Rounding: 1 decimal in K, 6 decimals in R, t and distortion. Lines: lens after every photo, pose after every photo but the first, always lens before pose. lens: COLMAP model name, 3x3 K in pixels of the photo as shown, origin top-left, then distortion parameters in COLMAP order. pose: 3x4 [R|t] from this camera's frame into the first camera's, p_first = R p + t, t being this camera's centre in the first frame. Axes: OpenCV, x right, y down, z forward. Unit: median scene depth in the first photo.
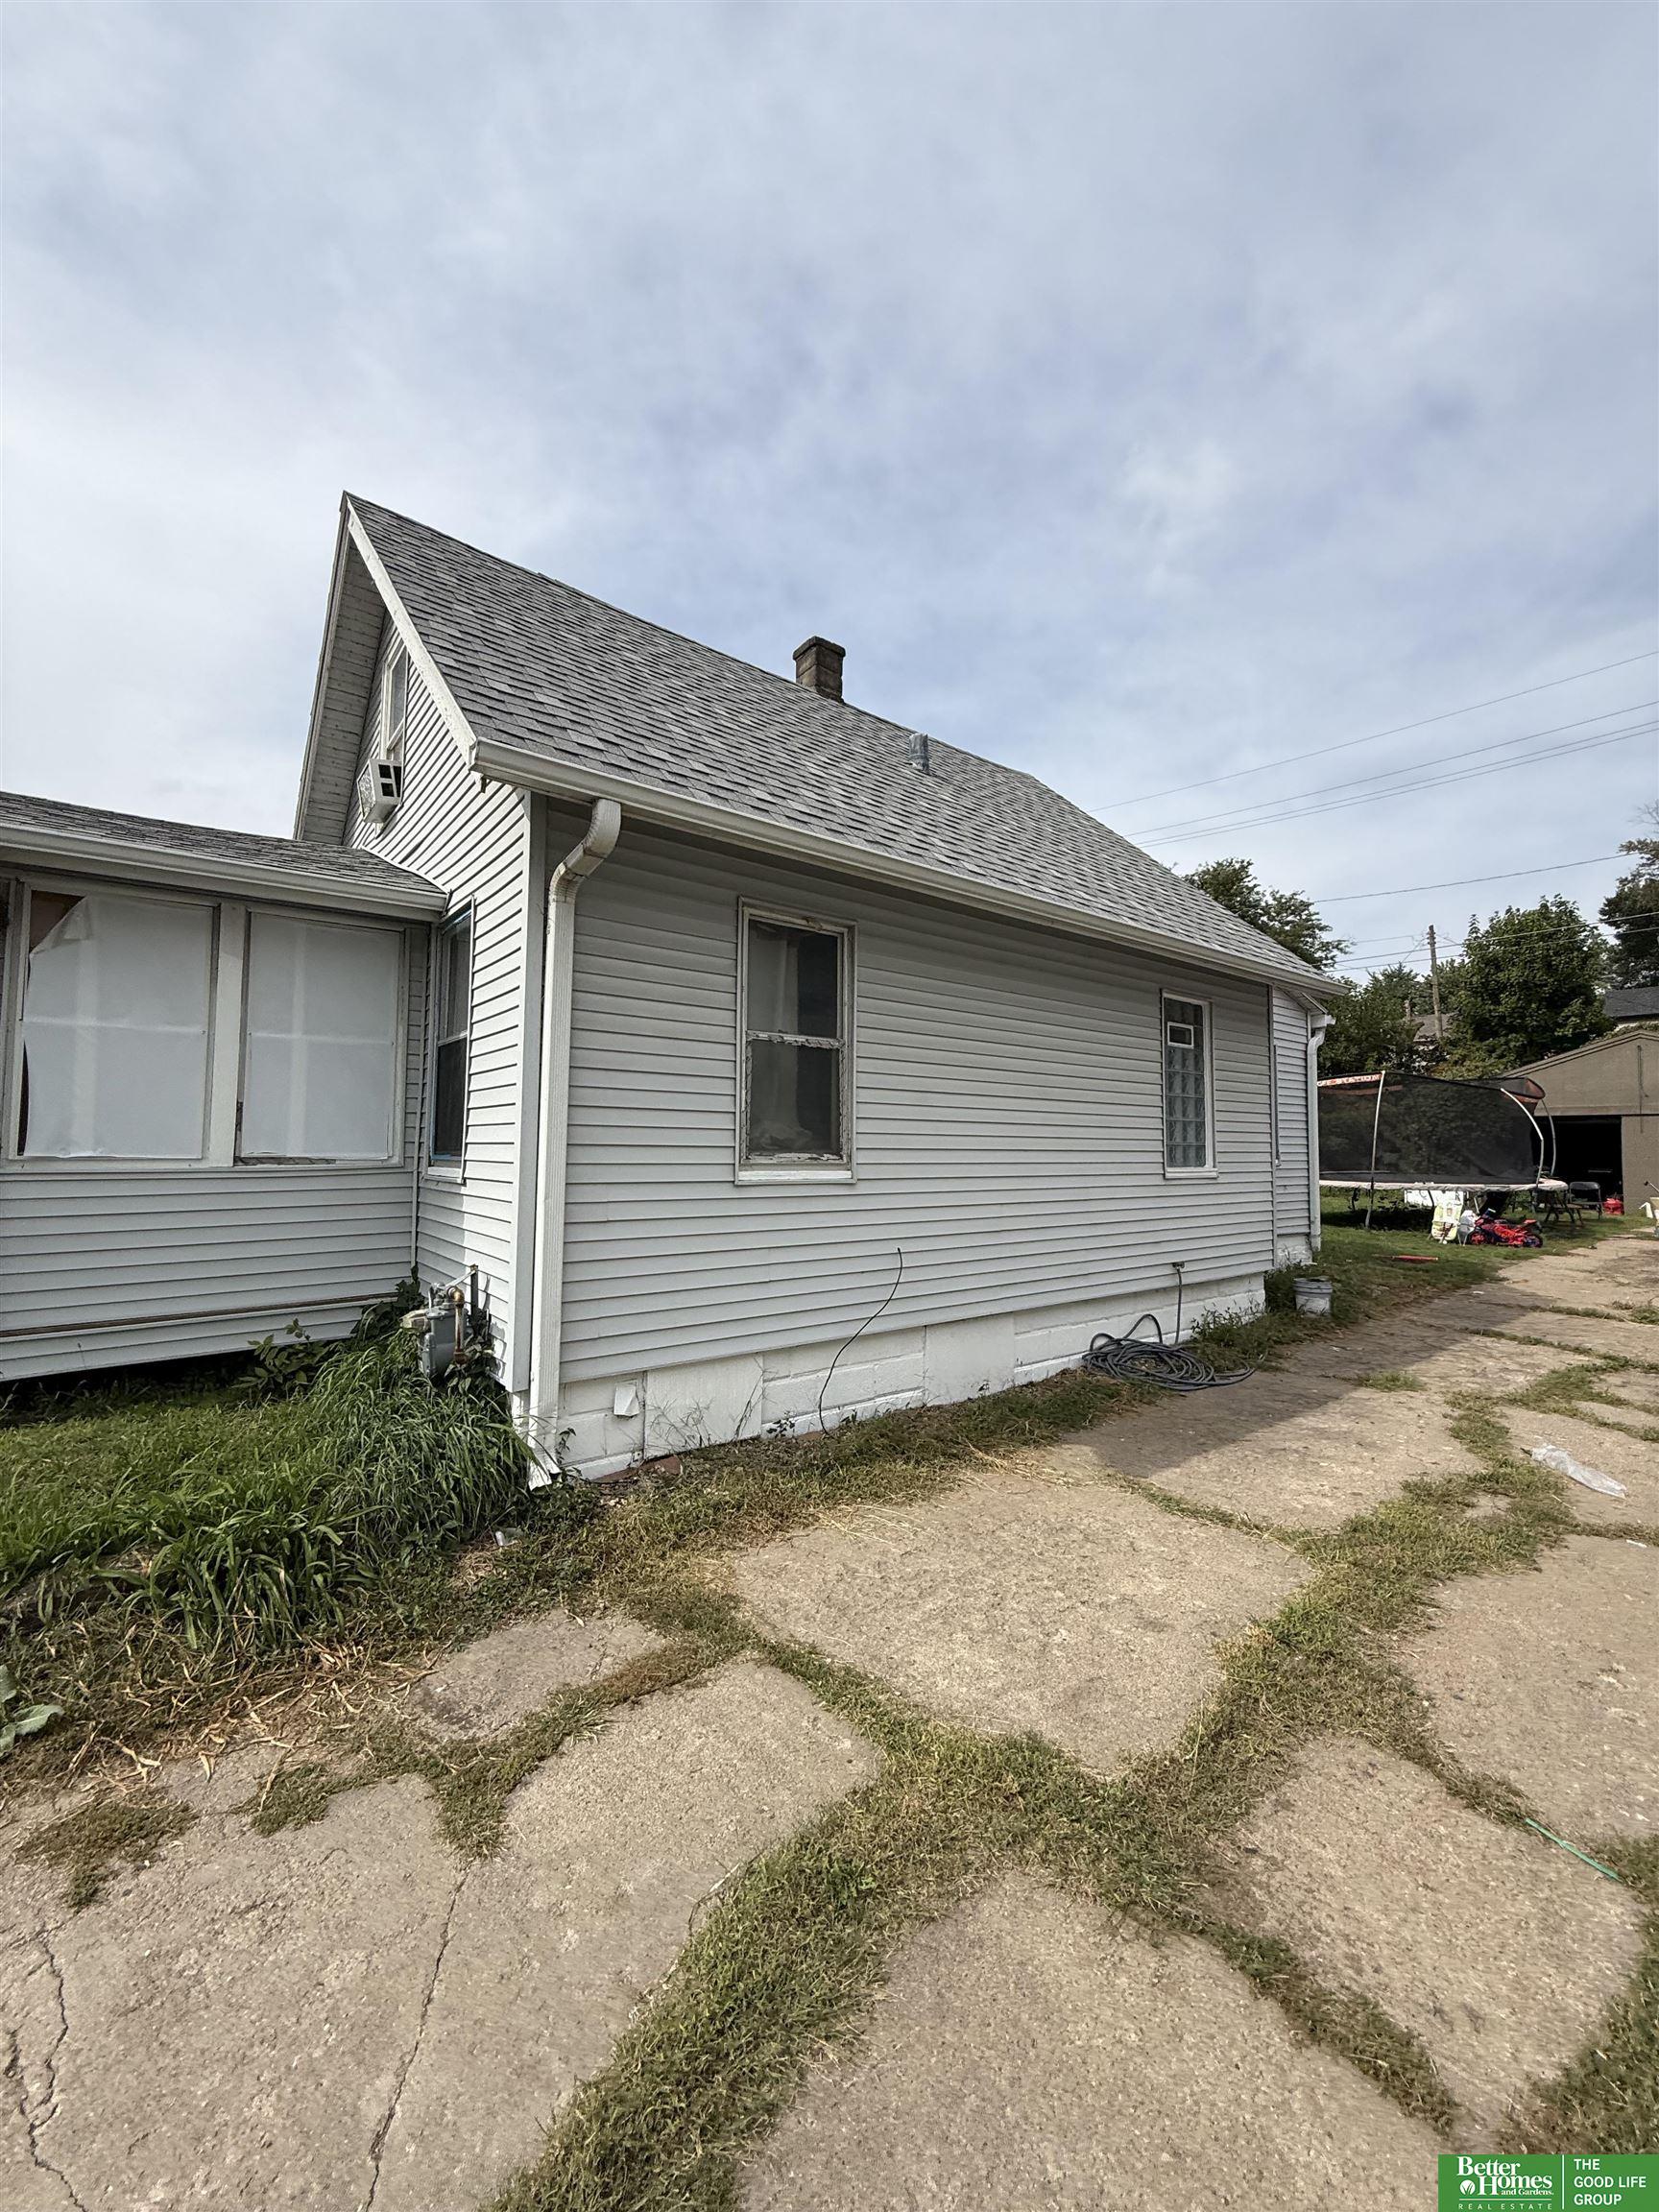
lens RADIAL K [[882.1, 0, 830.1], [0, 882.1, 1099.1], [0, 0, 1]] dist [0.000096, 0.000033]
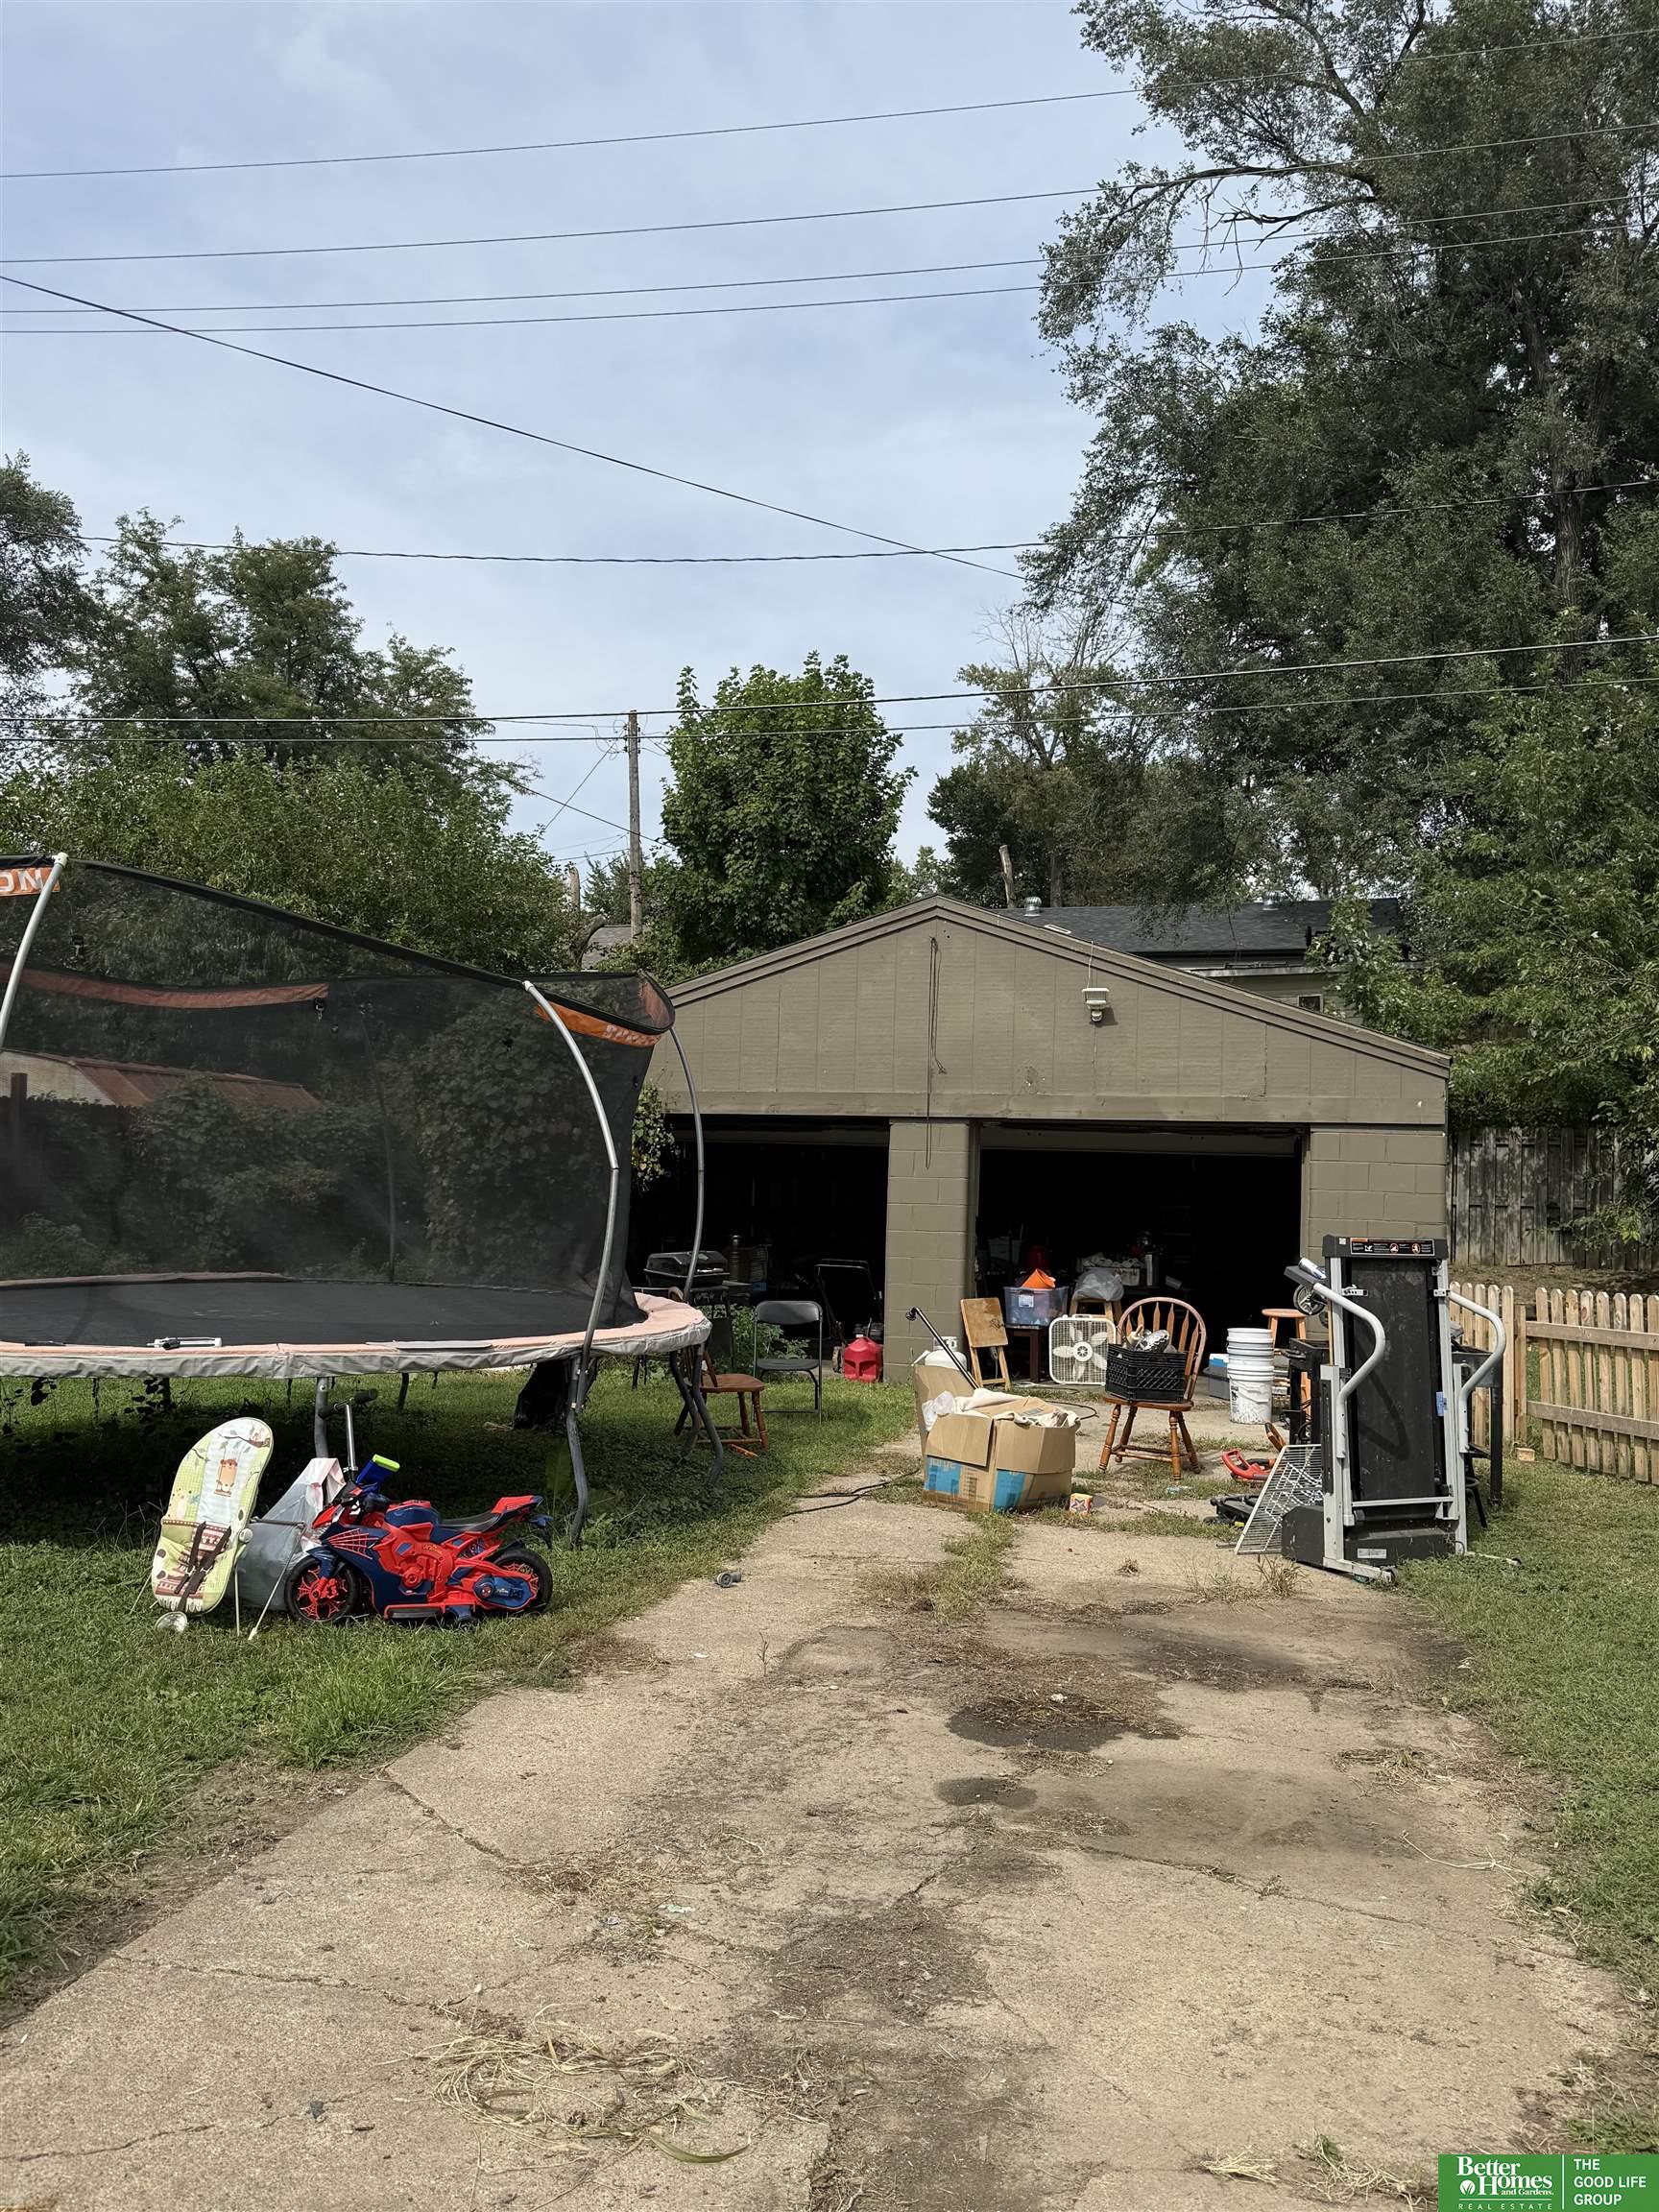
lens RADIAL K [[1809.7, 0, 829.5], [0, 1809.7, 1106.0], [0, 0, 1]] dist [0.144767, -0.282844]
pose [[0.786320, 0.045895, 0.616113, 0.242076], [-0.049921, 0.998696, -0.010682, 0.013977], [-0.615800, -0.022358, 0.787586, 0.245427]]
